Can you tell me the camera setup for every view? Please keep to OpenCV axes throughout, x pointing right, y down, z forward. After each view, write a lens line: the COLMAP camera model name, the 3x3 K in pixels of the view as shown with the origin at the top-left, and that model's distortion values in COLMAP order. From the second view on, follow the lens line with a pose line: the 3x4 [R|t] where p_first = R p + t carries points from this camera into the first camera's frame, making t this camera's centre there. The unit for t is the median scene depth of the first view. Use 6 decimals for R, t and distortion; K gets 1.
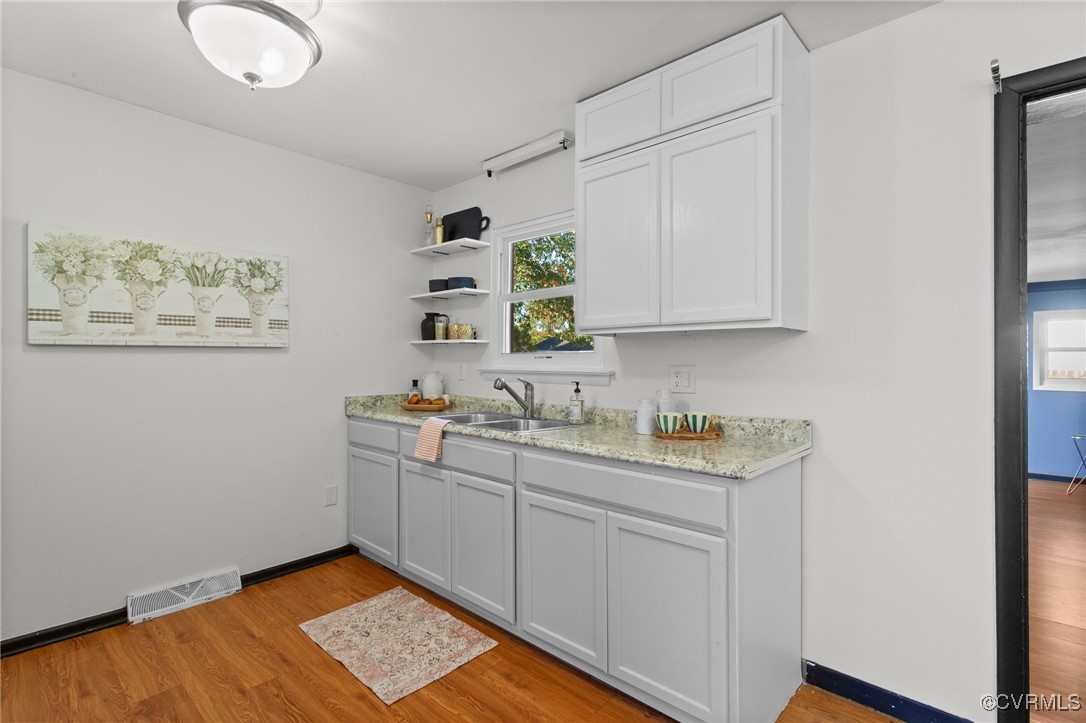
lens RADIAL K [[519.5, 0, 539.9], [0, 519.5, 352.6], [0, 0, 1]] dist [0.001192, 0.002919]
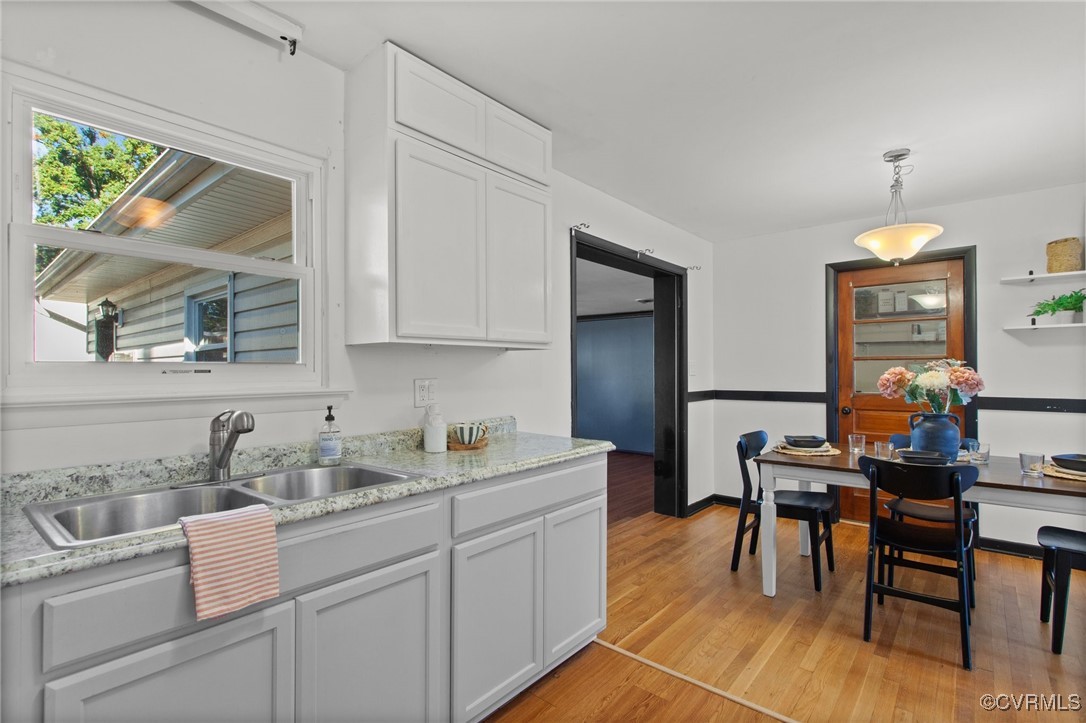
lens RADIAL K [[519.5, 0, 543.6], [0, 519.5, 364.3], [0, 0, 1]] dist [0.001192, 0.002919]
pose [[-0.059798, 0.006130, 0.998192, -0.743675], [-0.010012, 0.999927, -0.006741, 0.001816], [-0.998160, -0.010397, -0.059732, 0.852334]]
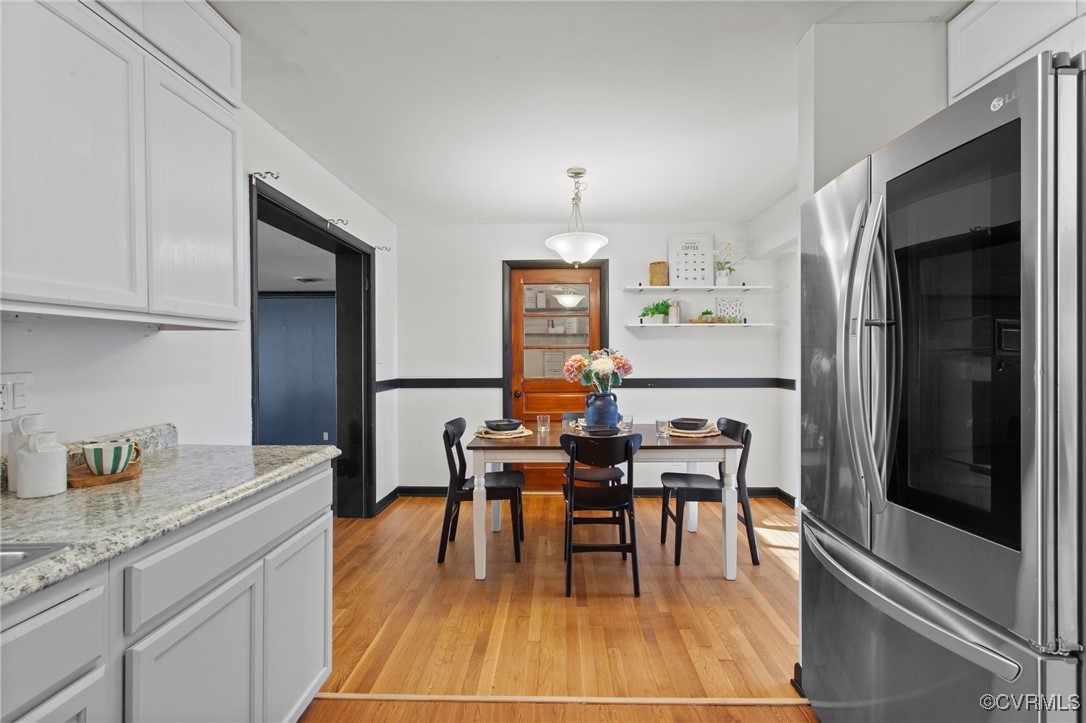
lens RADIAL K [[519.5, 0, 549.6], [0, 519.5, 358.7], [0, 0, 1]] dist [0.001192, 0.002919]
pose [[-0.674477, -0.004256, 0.738283, -0.579219], [-0.007561, 0.999971, -0.001143, 0.004698], [-0.738257, -0.006353, -0.674490, 0.965329]]
